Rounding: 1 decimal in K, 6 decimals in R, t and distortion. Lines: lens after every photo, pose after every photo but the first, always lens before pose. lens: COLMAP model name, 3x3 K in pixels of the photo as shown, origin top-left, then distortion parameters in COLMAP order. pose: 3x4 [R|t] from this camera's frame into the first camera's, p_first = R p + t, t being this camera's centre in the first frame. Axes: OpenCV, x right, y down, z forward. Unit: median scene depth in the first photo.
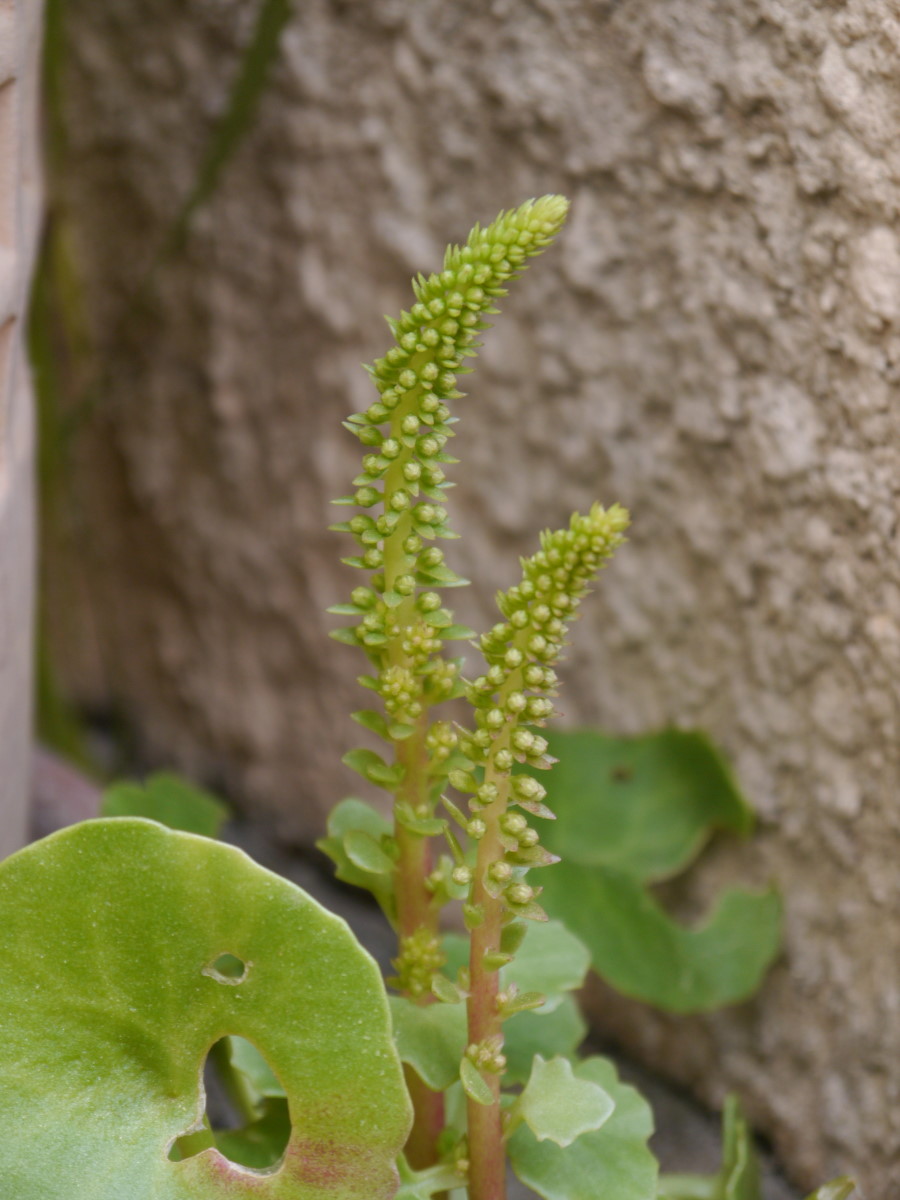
lens RADIAL K [[2844.6, 0, 452.7], [0, 2844.6, 603.6], [0, 0, 1]] dist [0.146300, 0.000000]
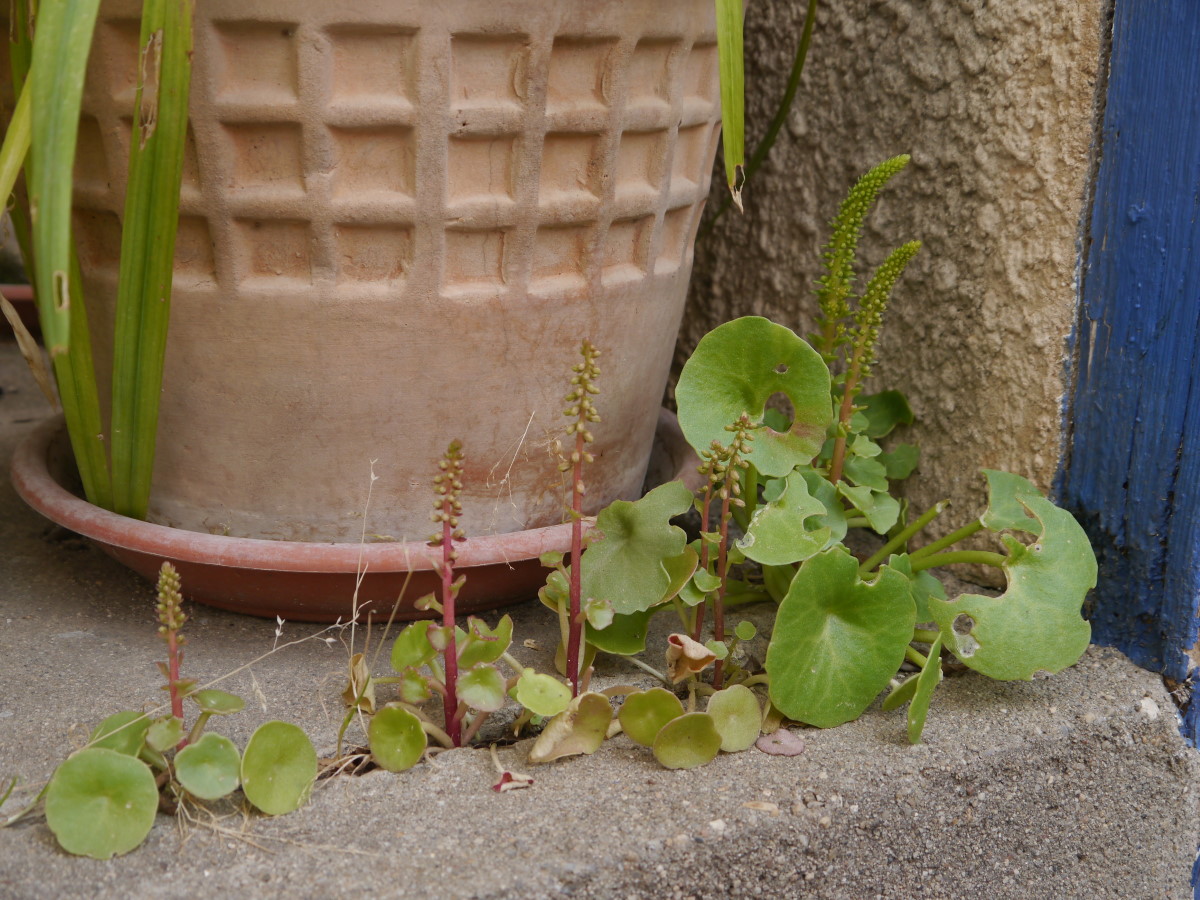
lens RADIAL K [[1482.8, 0, 596.3], [0, 1482.8, 444.9], [0, 0, 1]] dist [0.018279, 0.000000]
pose [[0.991032, 0.127281, -0.040684, -0.162037], [-0.130672, 0.986773, -0.095932, 0.314321], [0.027935, 0.100388, 0.994556, -0.550016]]
